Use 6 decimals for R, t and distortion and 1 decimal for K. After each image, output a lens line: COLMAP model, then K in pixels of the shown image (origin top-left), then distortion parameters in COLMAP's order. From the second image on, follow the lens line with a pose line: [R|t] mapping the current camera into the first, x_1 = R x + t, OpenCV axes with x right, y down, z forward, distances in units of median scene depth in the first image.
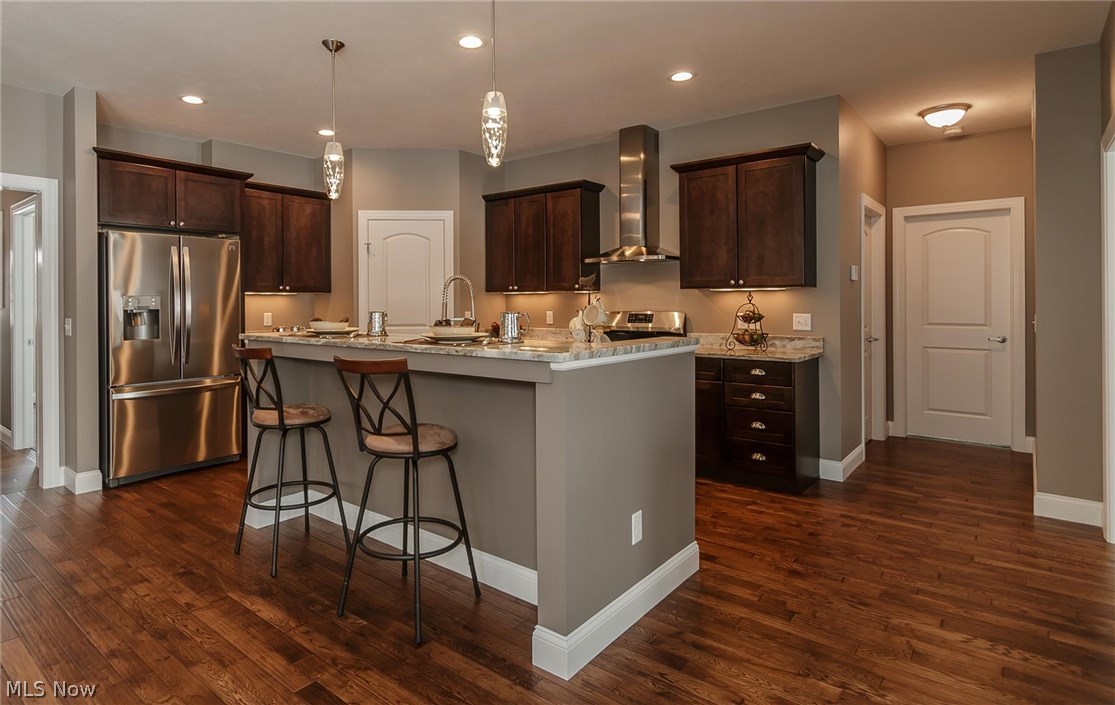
lens RADIAL K [[594.6, 0, 531.3], [0, 594.6, 301.6], [0, 0, 1]] dist [0.003295, -0.002849]
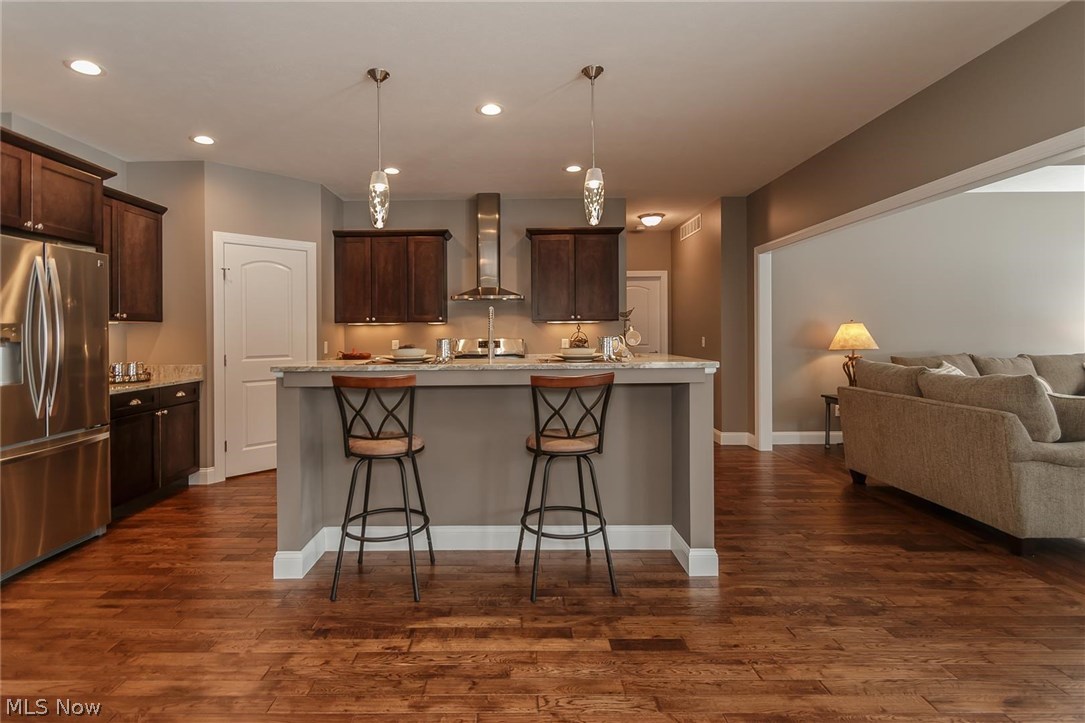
lens RADIAL K [[505.2, 0, 522.9], [0, 505.2, 333.8], [0, 0, 1]] dist [-0.001559, 0.000016]
pose [[0.778957, -0.005106, 0.627057, -0.527443], [0.005988, 0.999982, 0.000704, 0.006229], [-0.627049, 0.003206, 0.778973, 0.140870]]
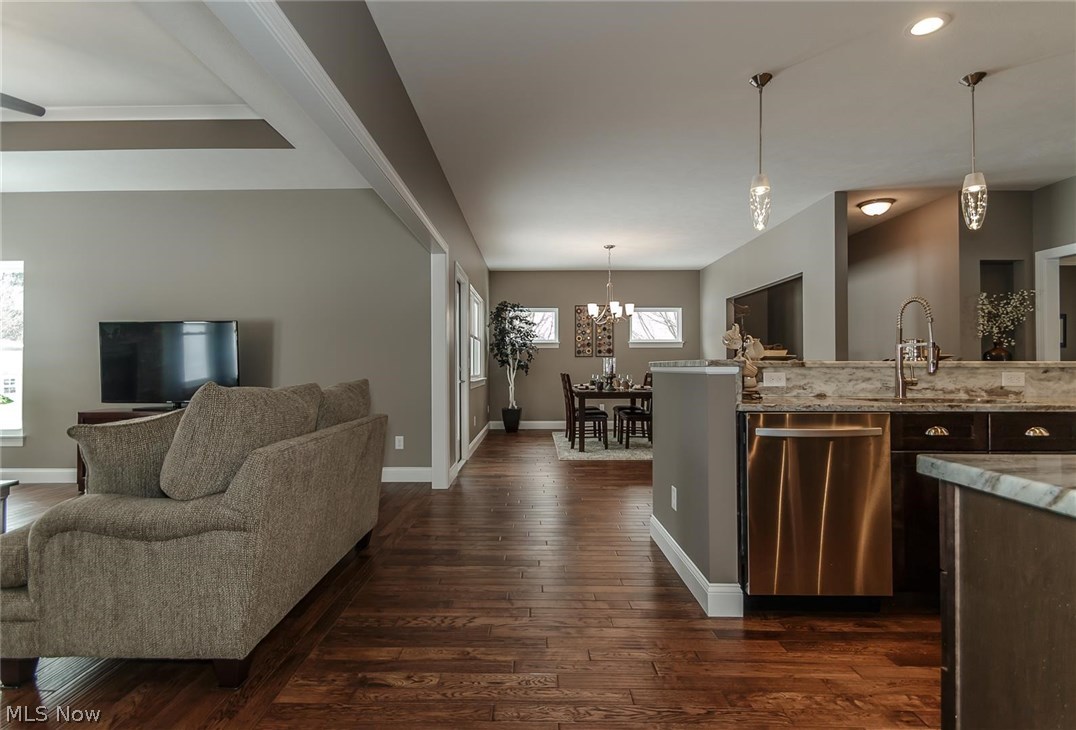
lens RADIAL K [[543.1, 0, 527.9], [0, 543.1, 363.0], [0, 0, 1]] dist [0.001138, -0.000415]
pose [[-0.783041, 0.002249, -0.621967, 0.656371], [0.002034, 0.999997, 0.001056, 0.039669], [0.621967, -0.000438, -0.783043, 0.955014]]
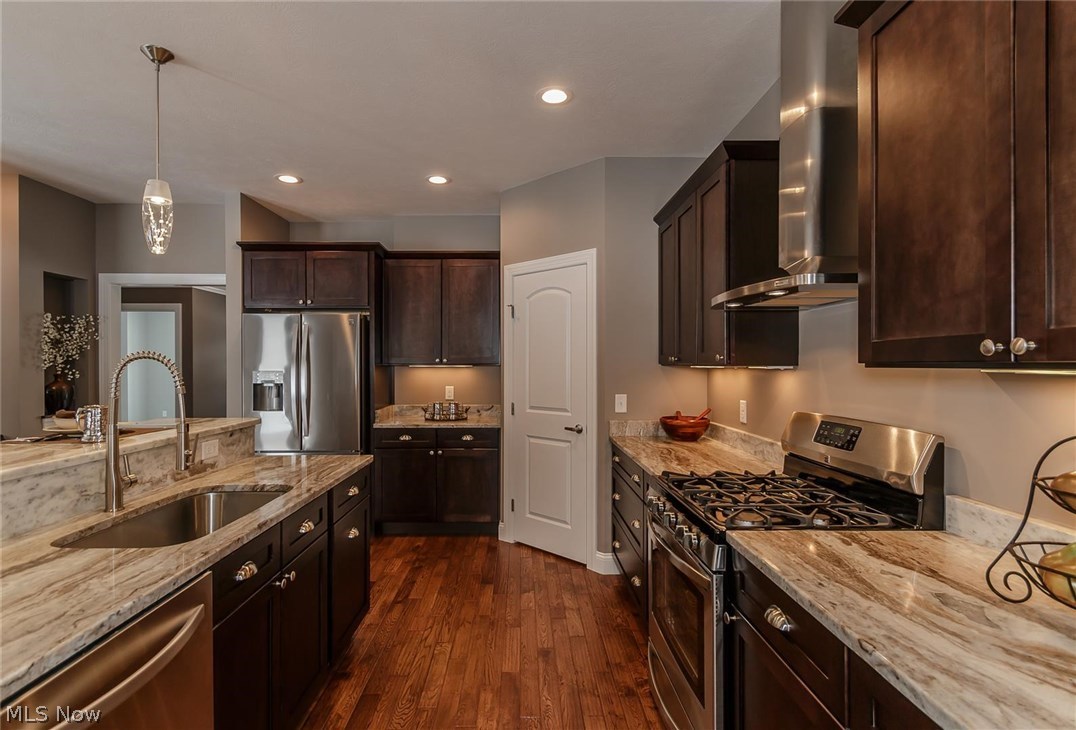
lens RADIAL K [[543.1, 0, 529.2], [0, 543.1, 366.6], [0, 0, 1]] dist [0.001138, -0.000415]
pose [[0.619533, 0.007155, -0.784938, 0.422528], [-0.005756, 0.999973, 0.004572, -0.022623], [0.784949, 0.001685, 0.619558, 0.730569]]
